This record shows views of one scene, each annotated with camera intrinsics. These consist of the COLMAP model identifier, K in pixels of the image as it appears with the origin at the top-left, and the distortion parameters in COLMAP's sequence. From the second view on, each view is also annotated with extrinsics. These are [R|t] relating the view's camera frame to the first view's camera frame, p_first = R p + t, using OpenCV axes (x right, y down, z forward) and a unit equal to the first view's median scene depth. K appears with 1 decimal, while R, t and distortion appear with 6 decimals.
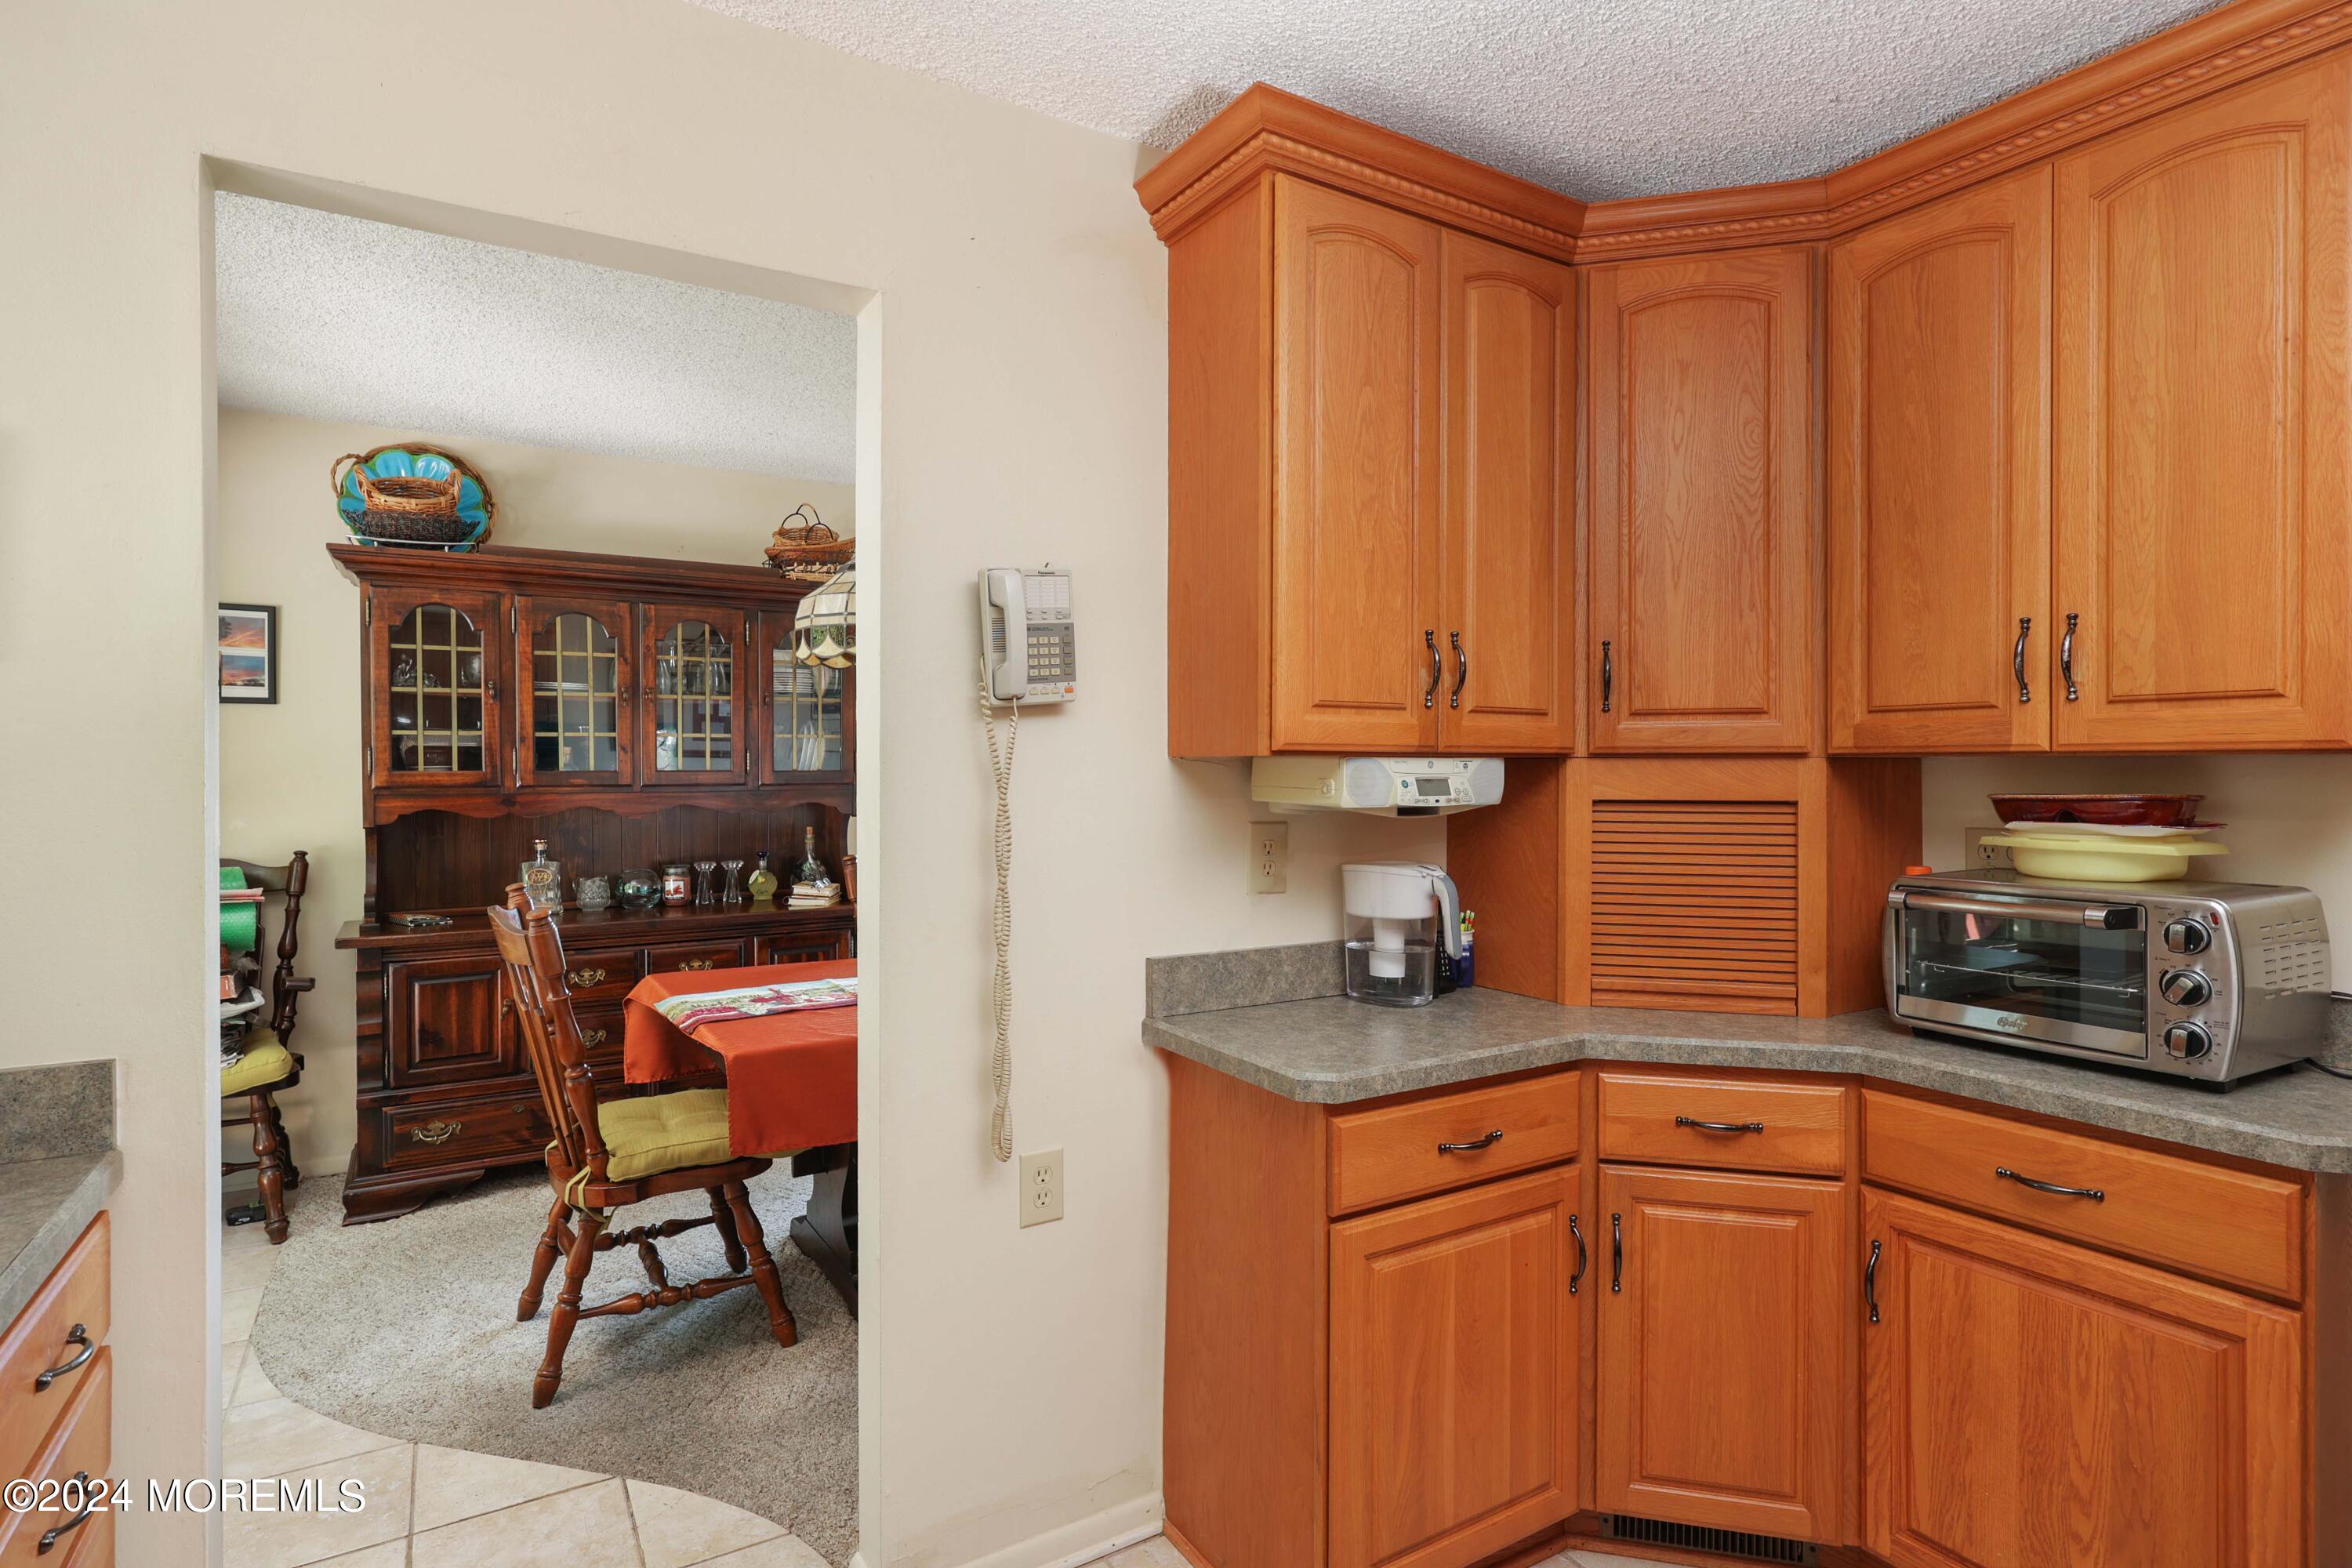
lens RADIAL K [[1184.2, 0, 1174.1], [0, 1184.2, 767.9], [0, 0, 1]] dist [0.000720, 0.000028]
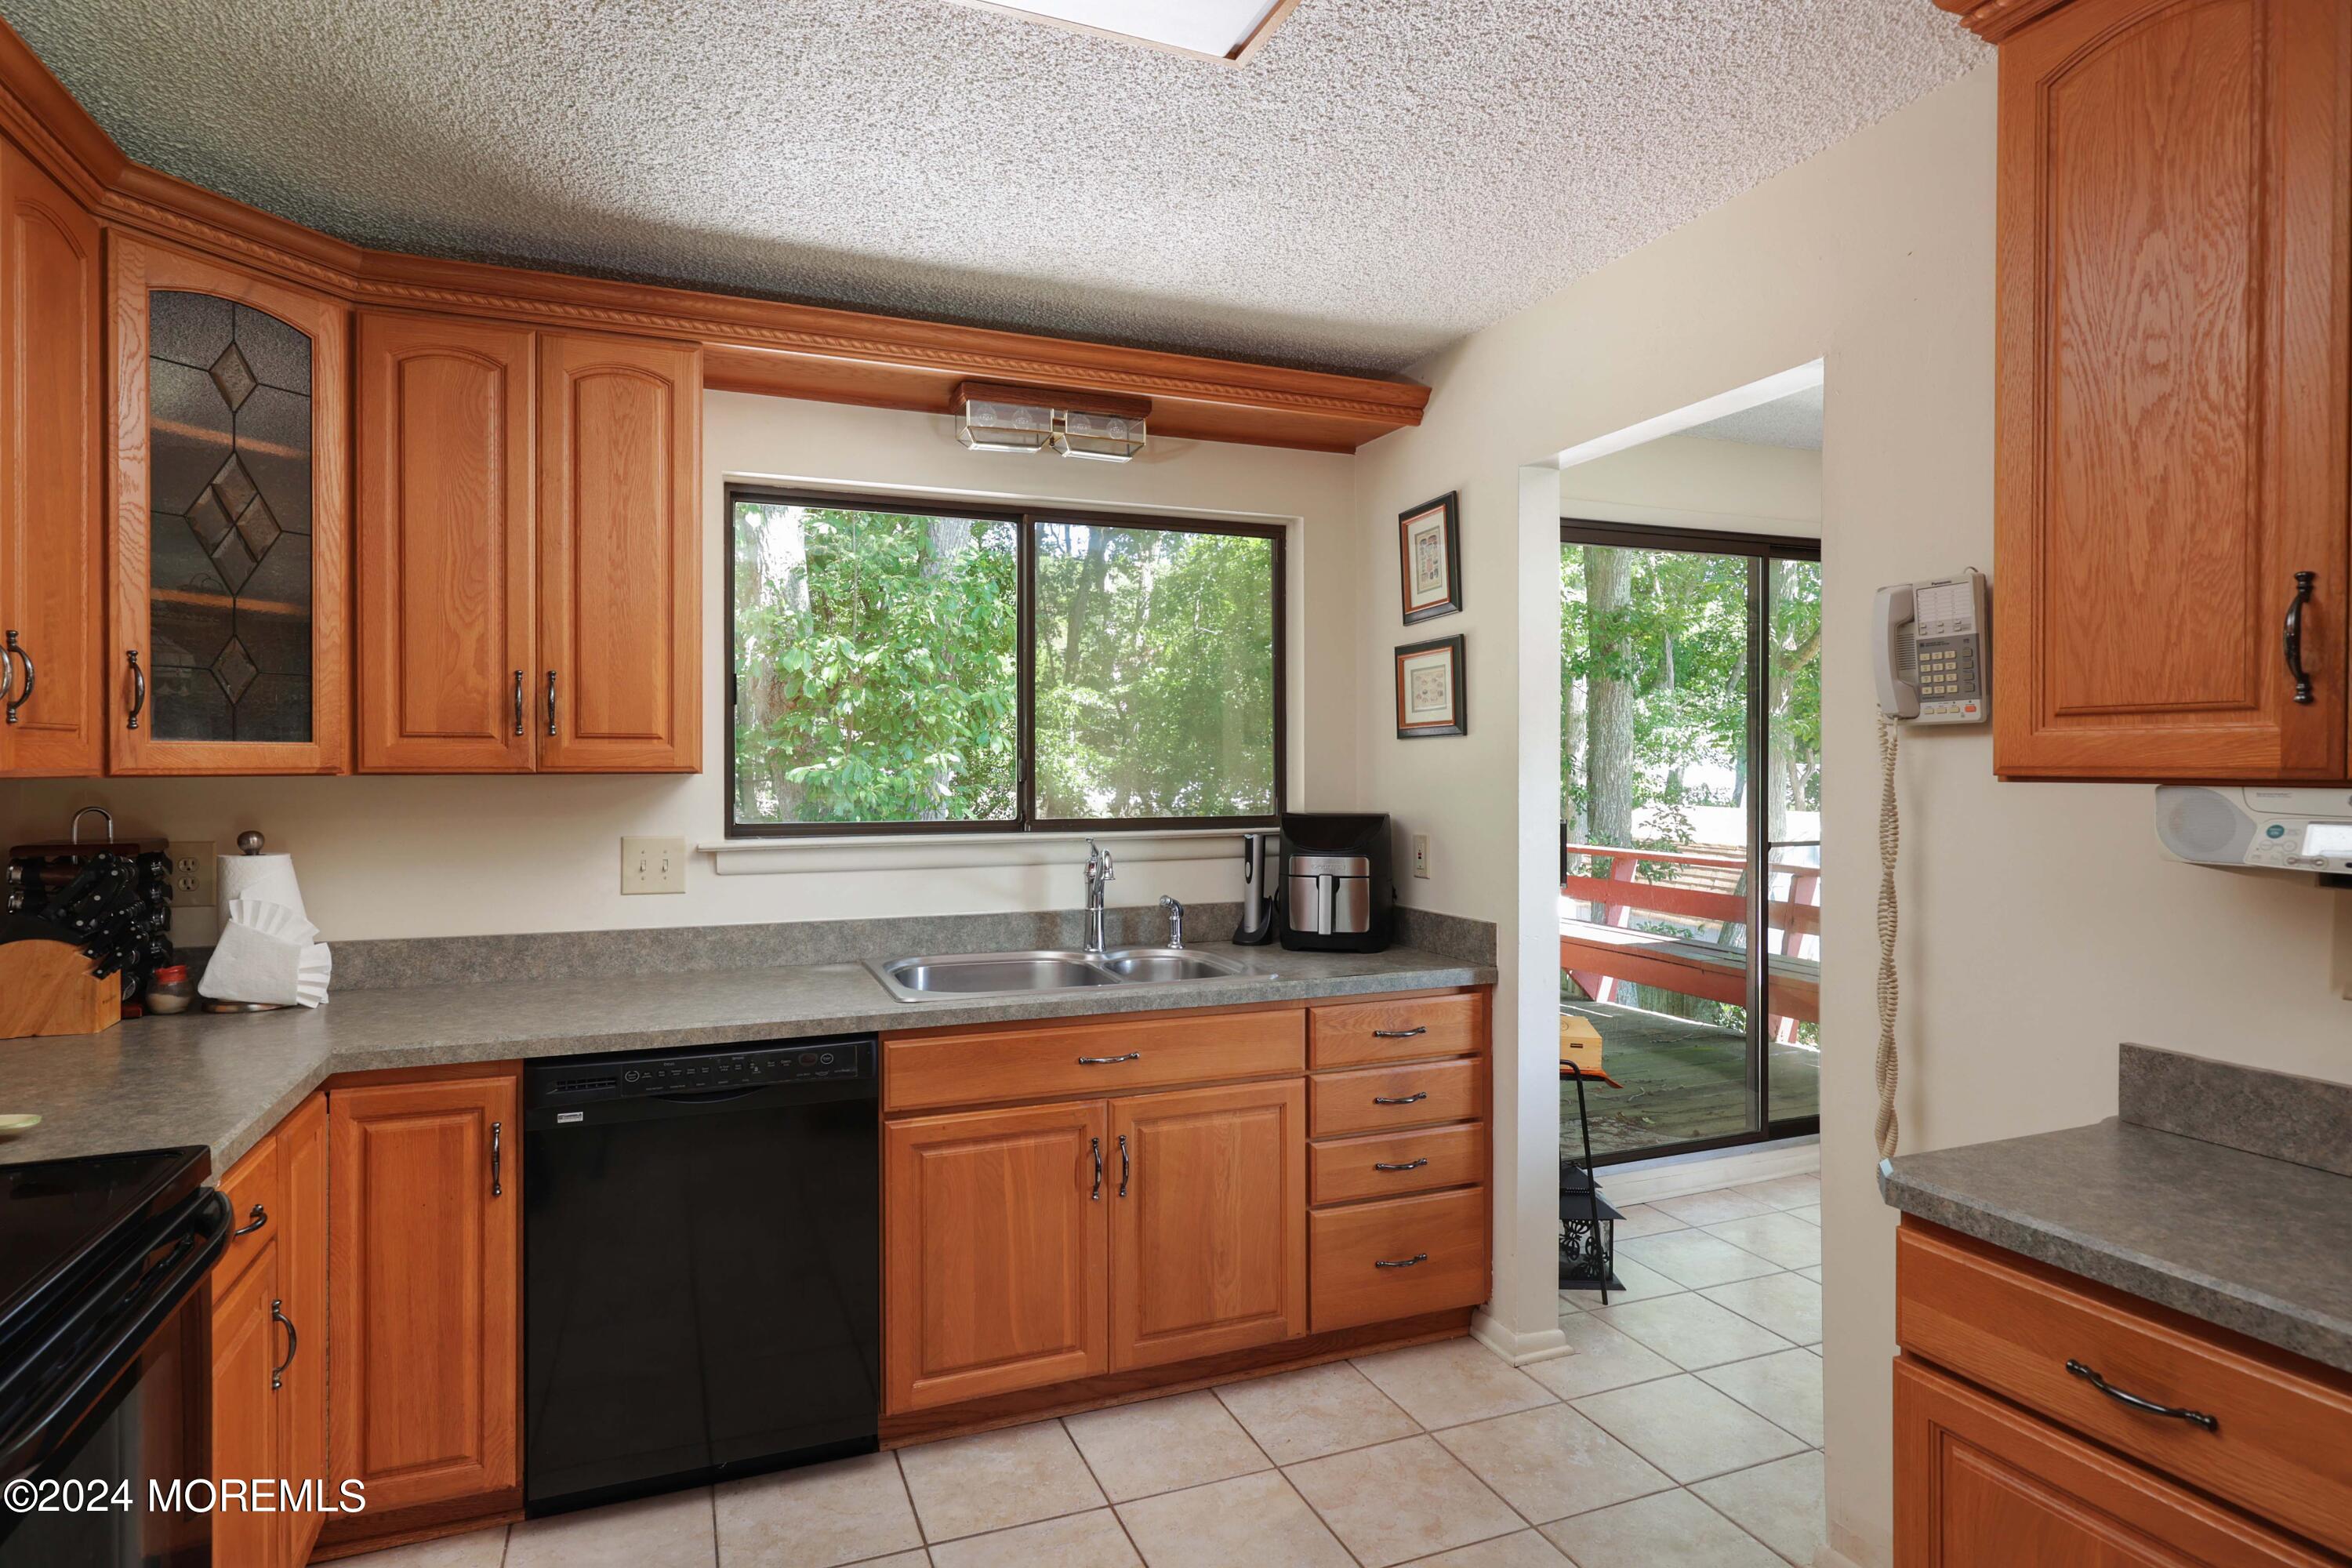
lens RADIAL K [[1233.7, 0, 1174.1], [0, 1233.7, 772.7], [0, 0, 1]] dist [0.001644, 0.000488]
pose [[-0.177350, 0.004044, -0.984139, 0.951536], [-0.004873, 0.999976, 0.004987, -0.017722], [0.984136, 0.005680, -0.177326, 0.578649]]
